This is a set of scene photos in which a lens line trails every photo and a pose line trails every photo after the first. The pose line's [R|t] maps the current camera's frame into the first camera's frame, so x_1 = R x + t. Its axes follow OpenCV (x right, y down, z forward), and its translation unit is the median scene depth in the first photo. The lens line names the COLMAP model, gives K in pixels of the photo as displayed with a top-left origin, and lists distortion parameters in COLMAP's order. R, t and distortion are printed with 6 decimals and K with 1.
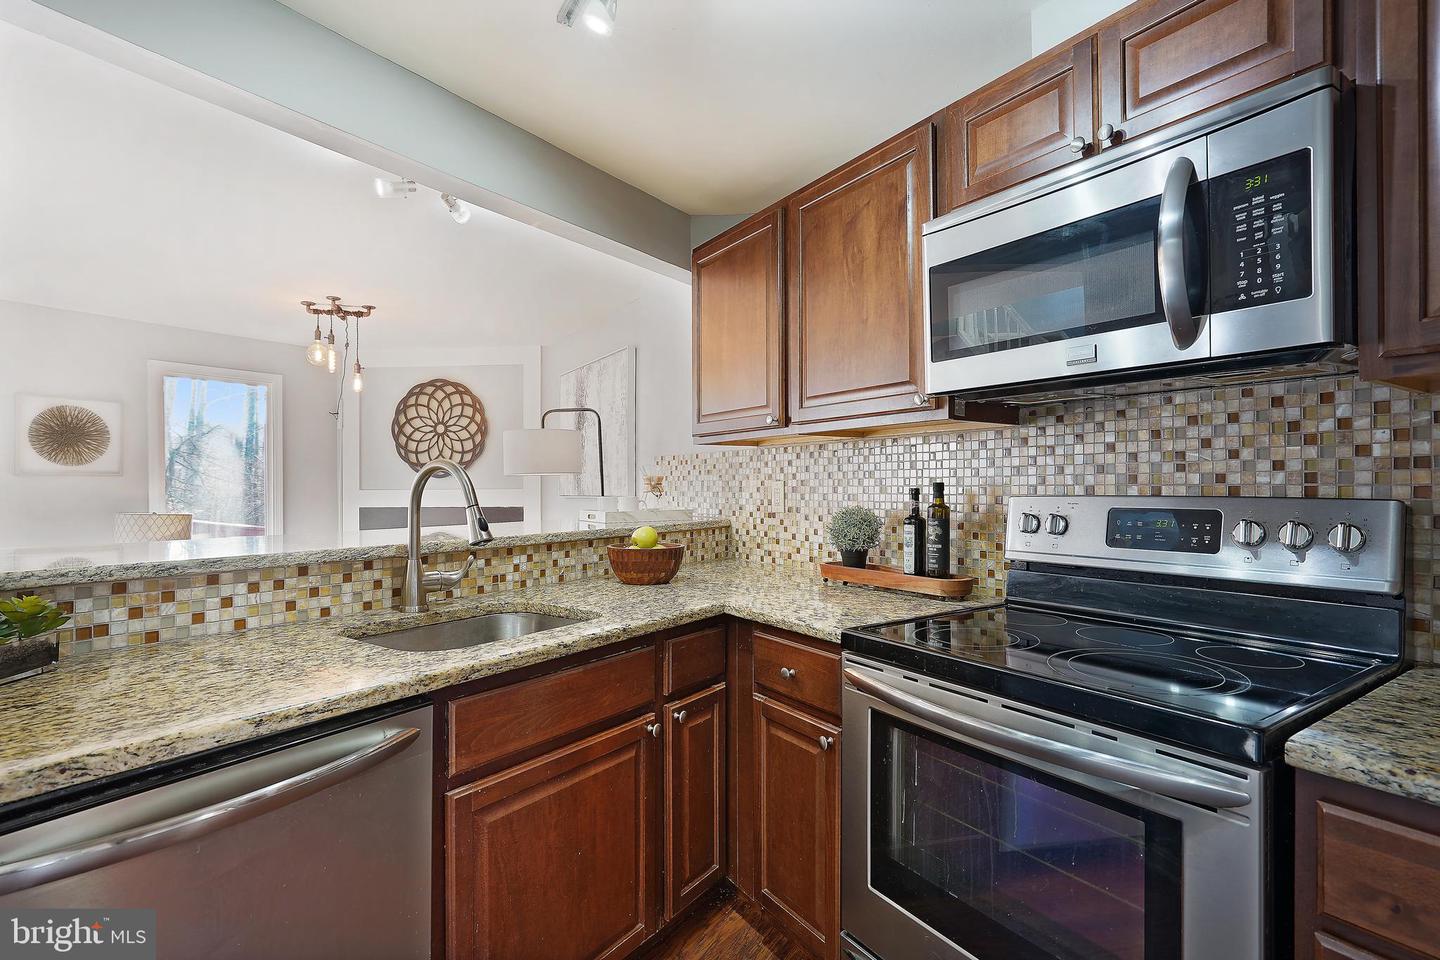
lens RADIAL K [[692.5, 0, 702.8], [0, 692.5, 483.8], [0, 0, 1]] dist [-0.011368, 0.000242]
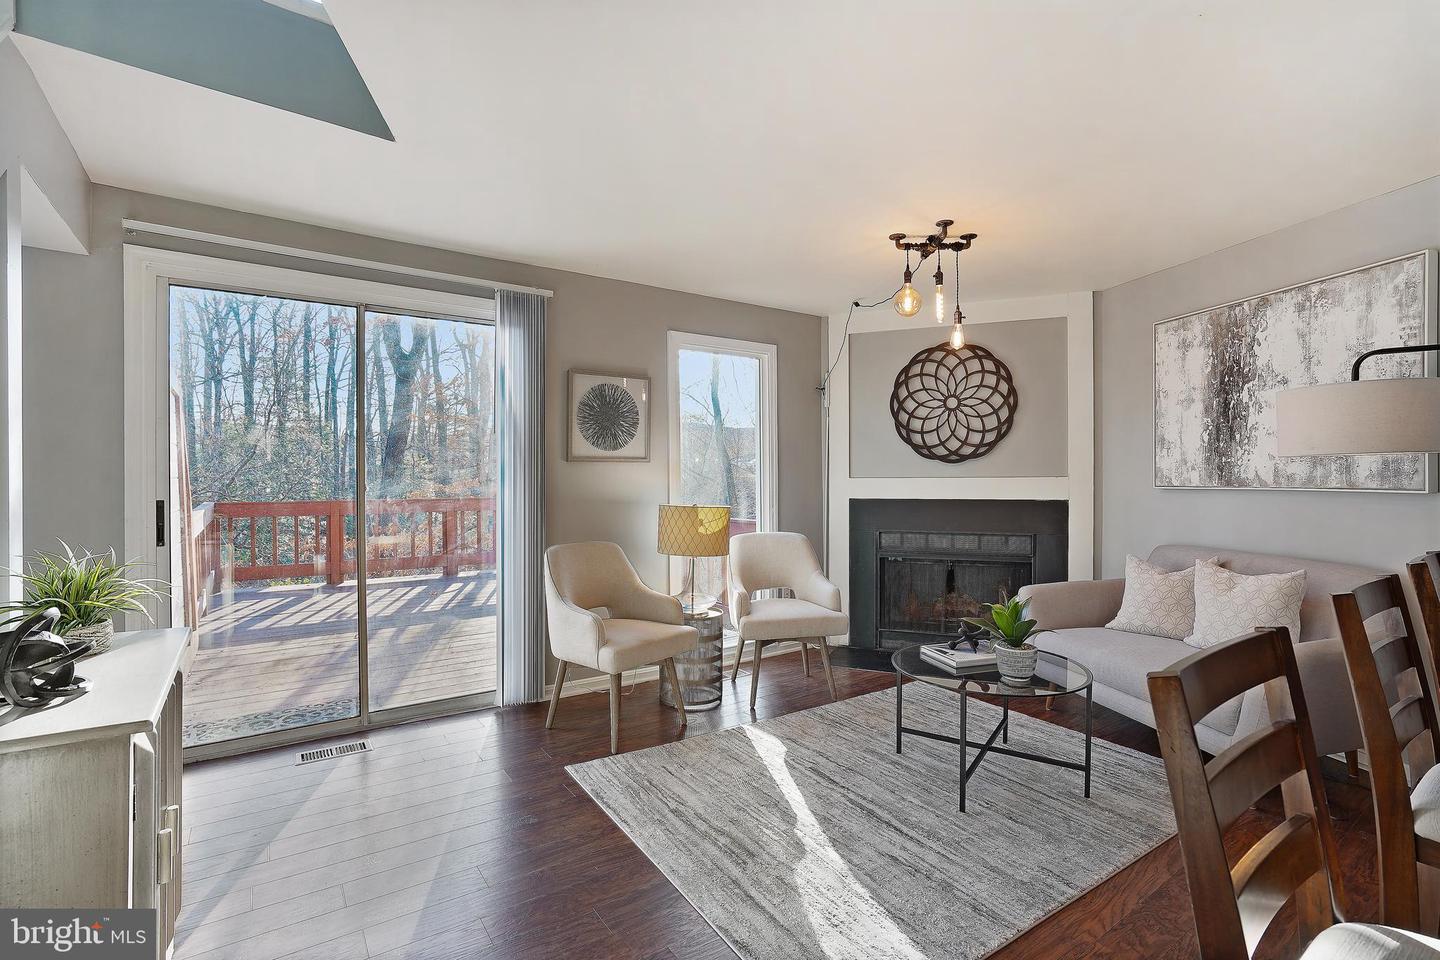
lens RADIAL K [[670.2, 0, 724.0], [0, 670.2, 474.6], [0, 0, 1]] dist [-0.042265, 0.019946]
pose [[0.949423, -0.000103, -0.314000, -0.818813], [0.001689, 0.999987, 0.004778, 0.001325], [0.313995, -0.005067, 0.949411, 0.360810]]
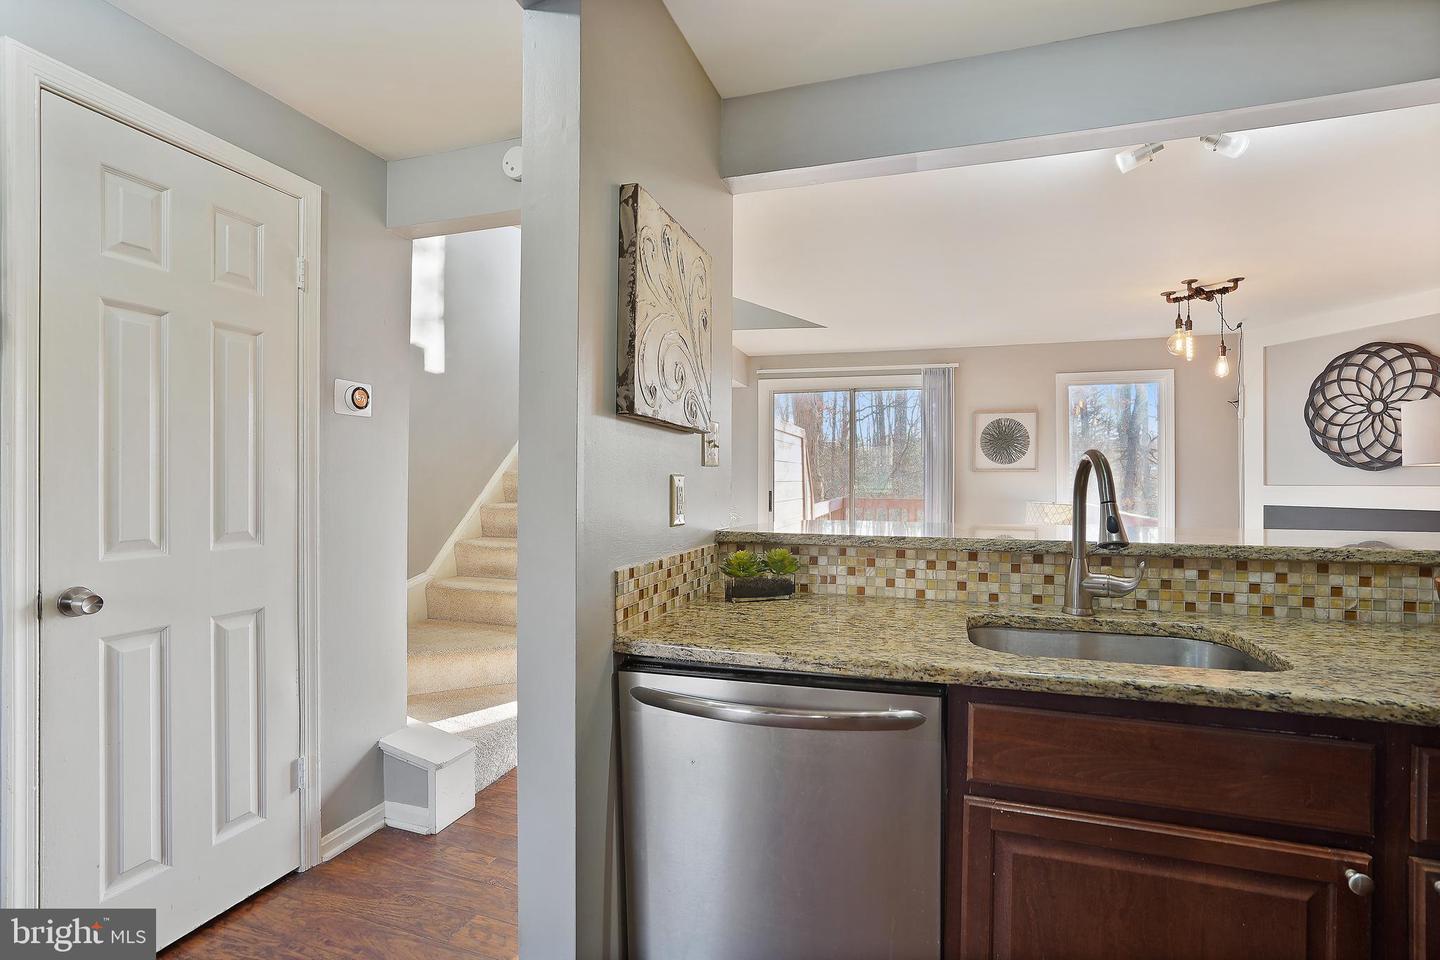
lens RADIAL K [[670.2, 0, 724.0], [0, 670.2, 474.6], [0, 0, 1]] dist [-0.042265, 0.019946]
pose [[0.308317, -0.005429, -0.951268, 0.188392], [-0.001057, 0.999981, -0.006050, 0.001892], [0.951283, 0.002871, 0.308305, 0.179289]]
